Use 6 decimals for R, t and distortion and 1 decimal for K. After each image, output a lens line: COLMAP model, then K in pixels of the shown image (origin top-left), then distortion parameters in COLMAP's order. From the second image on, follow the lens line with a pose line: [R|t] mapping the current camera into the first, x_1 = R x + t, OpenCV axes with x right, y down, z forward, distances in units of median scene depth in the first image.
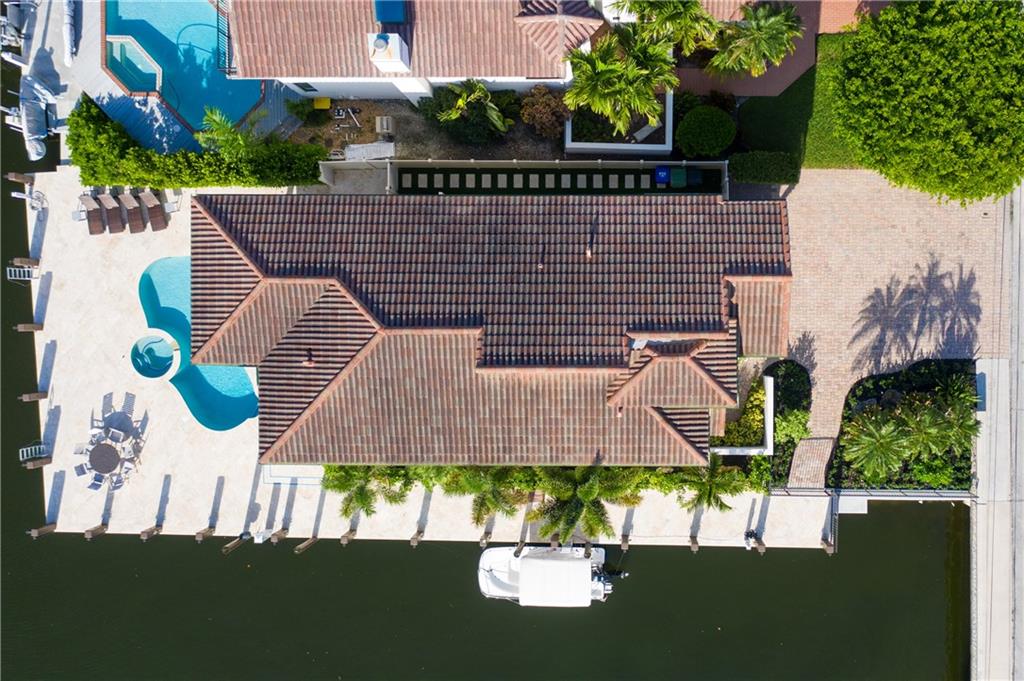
lens RADIAL K [[999.0, 0, 600.9], [0, 999.0, 324.7], [0, 0, 1]] dist [-0.006548, 0.000000]
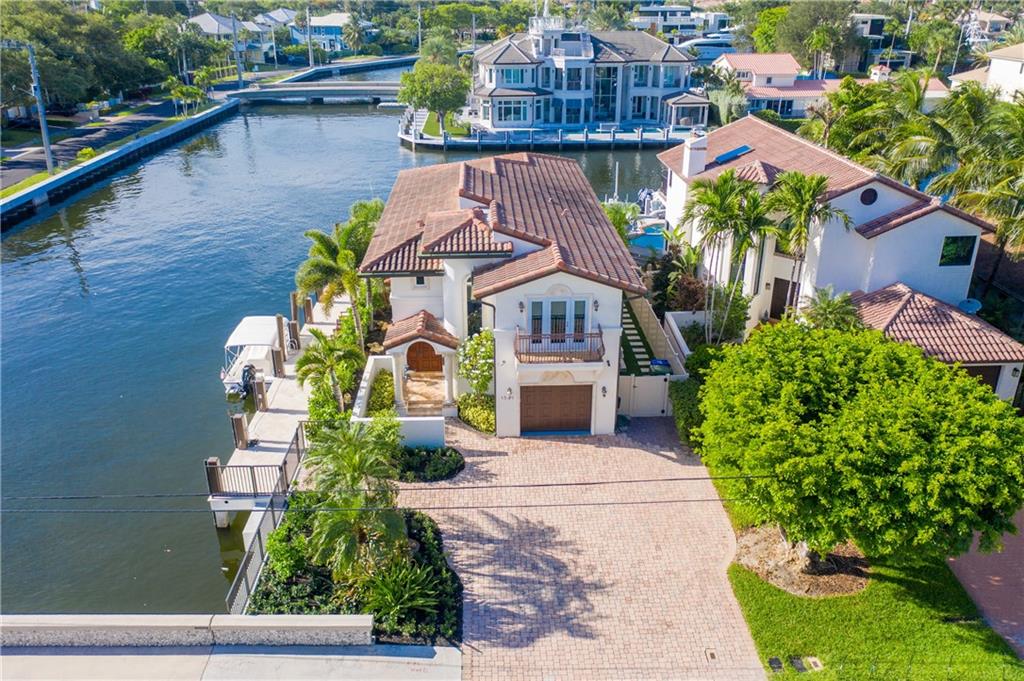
lens RADIAL K [[808.3, 0, 511.3], [0, 808.3, 337.9], [0, 0, 1]] dist [-0.003896, 0.005698]
pose [[0.039369, 0.413156, -0.909809, 0.737105], [-0.999087, 0.001184, -0.042694, 0.023571], [-0.016562, 0.910660, 0.412825, 0.638607]]
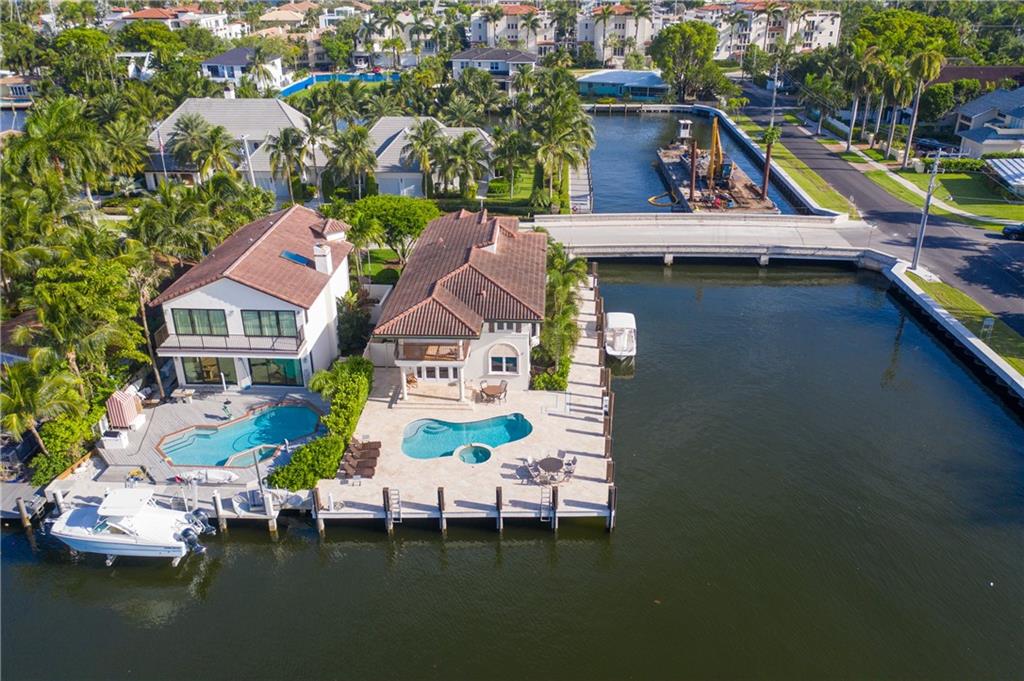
lens RADIAL K [[808.3, 0, 513.6], [0, 808.3, 339.7], [0, 0, 1]] dist [-0.003896, 0.005698]
pose [[0.049932, -0.407378, 0.911894, -1.369266], [0.998481, -0.000915, -0.055082, 0.143348], [0.023274, 0.913259, 0.406713, 0.434139]]
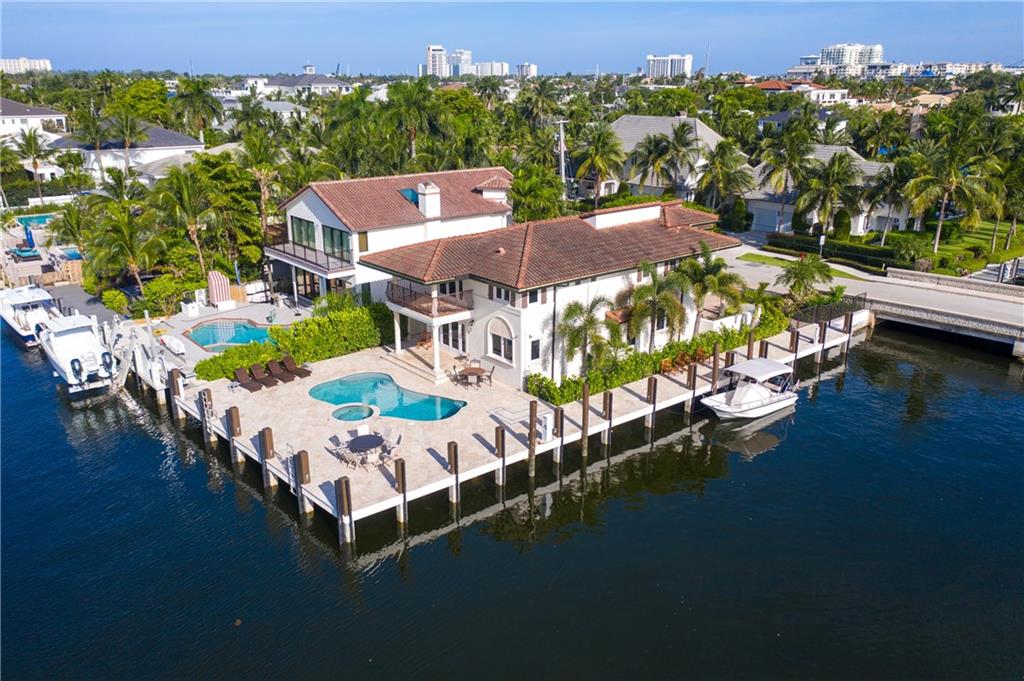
lens RADIAL K [[808.3, 0, 506.3], [0, 808.3, 340.3], [0, 0, 1]] dist [-0.003896, 0.005698]
pose [[0.771184, -0.176488, 0.611659, -0.840072], [0.636601, 0.219384, -0.739331, 0.753852], [-0.003705, 0.959543, 0.281538, 0.692653]]
